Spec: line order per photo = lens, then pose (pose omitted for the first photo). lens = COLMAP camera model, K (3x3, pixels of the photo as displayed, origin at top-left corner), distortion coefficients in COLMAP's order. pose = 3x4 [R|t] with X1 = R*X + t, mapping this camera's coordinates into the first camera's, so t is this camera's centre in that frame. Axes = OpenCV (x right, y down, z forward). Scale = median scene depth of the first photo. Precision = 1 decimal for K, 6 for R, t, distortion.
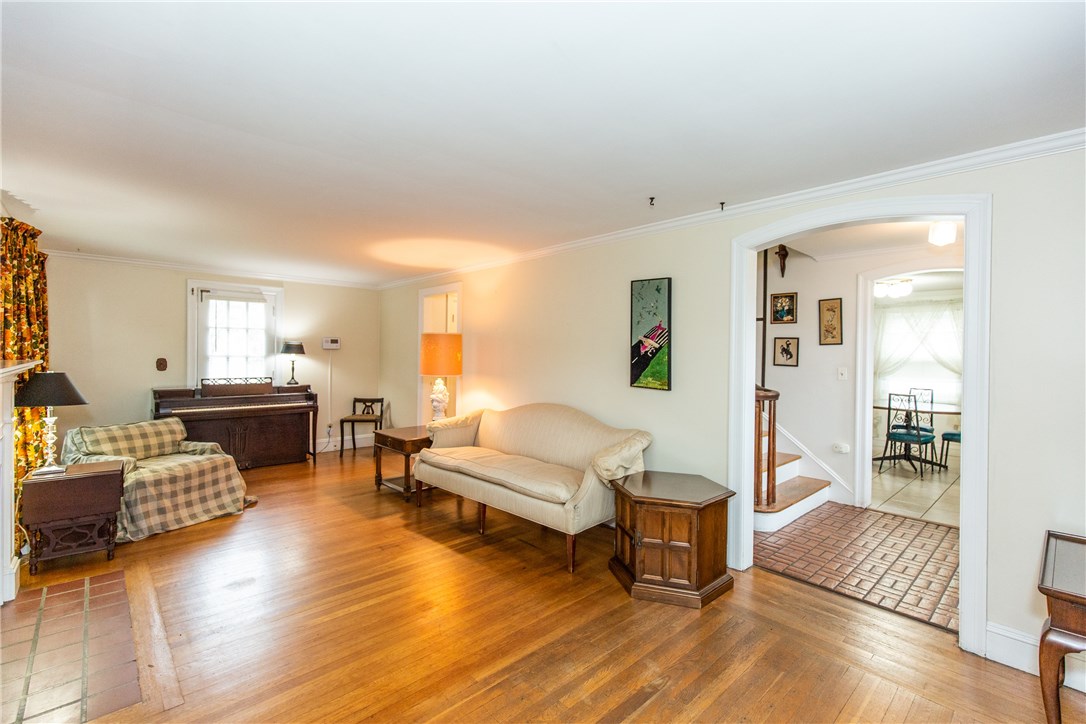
lens RADIAL K [[486.0, 0, 550.7], [0, 486.0, 355.9], [0, 0, 1]] dist [0.003509, -0.000230]
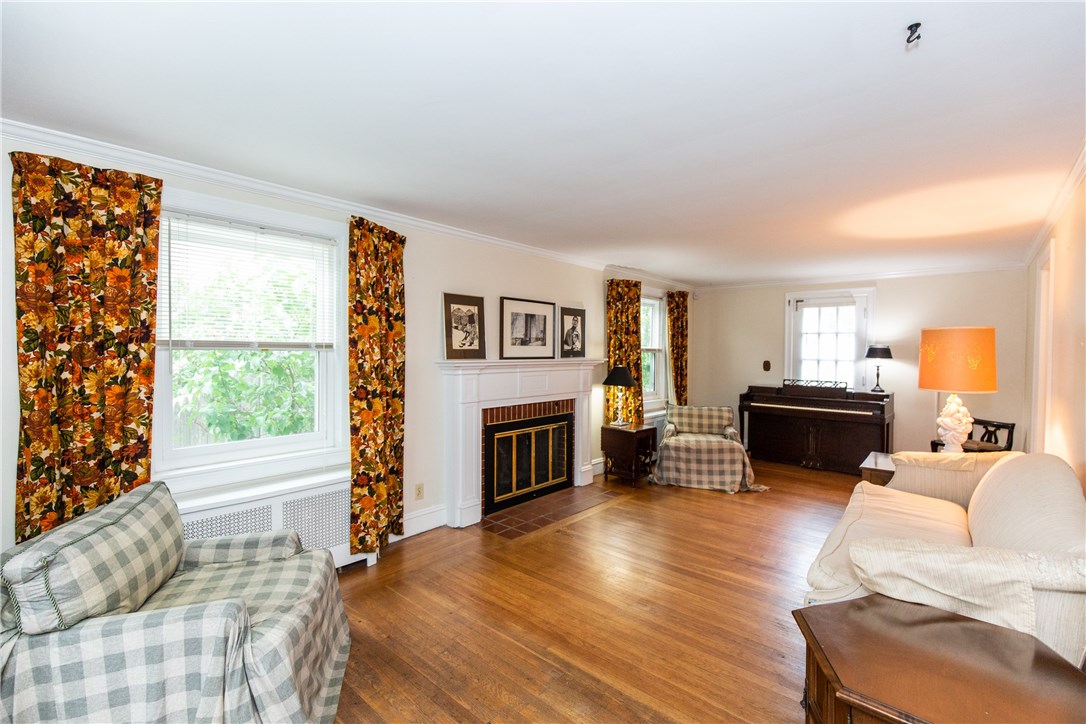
lens RADIAL K [[486.0, 0, 547.1], [0, 486.0, 362.8], [0, 0, 1]] dist [0.003509, -0.000230]
pose [[0.099782, 0.014365, -0.994906, 0.447568], [-0.019230, 0.999737, 0.012506, 0.006426], [0.994823, 0.017884, 0.100032, 0.425725]]
